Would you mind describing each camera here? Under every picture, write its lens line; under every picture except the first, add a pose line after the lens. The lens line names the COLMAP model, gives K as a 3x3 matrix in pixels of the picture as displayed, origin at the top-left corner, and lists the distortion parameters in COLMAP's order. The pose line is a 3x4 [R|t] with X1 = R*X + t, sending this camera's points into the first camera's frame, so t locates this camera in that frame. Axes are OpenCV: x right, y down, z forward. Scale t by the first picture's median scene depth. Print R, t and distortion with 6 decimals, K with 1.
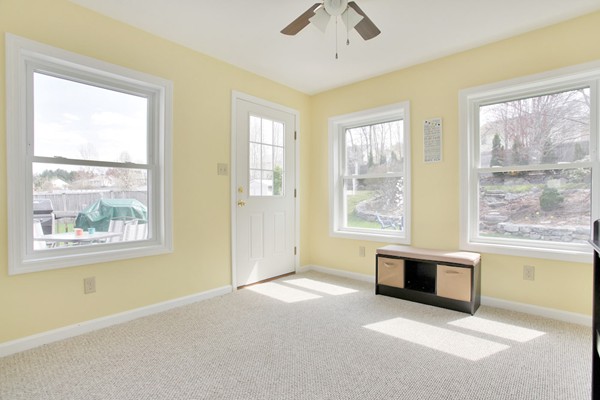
lens RADIAL K [[299.7, 0, 303.2], [0, 299.7, 200.7], [0, 0, 1]] dist [-0.043377, 0.000664]
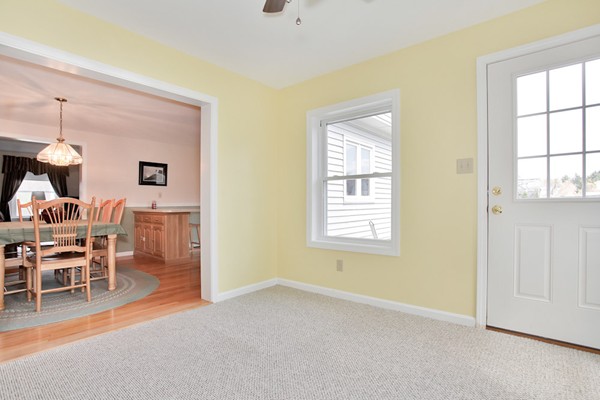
lens RADIAL K [[299.7, 0, 303.2], [0, 299.7, 200.7], [0, 0, 1]] dist [-0.043377, 0.000664]
pose [[0.027729, -0.006726, -0.999593, 0.573602], [-0.001937, 0.999975, -0.006782, -0.008329], [0.999614, 0.002124, 0.027715, 0.640921]]
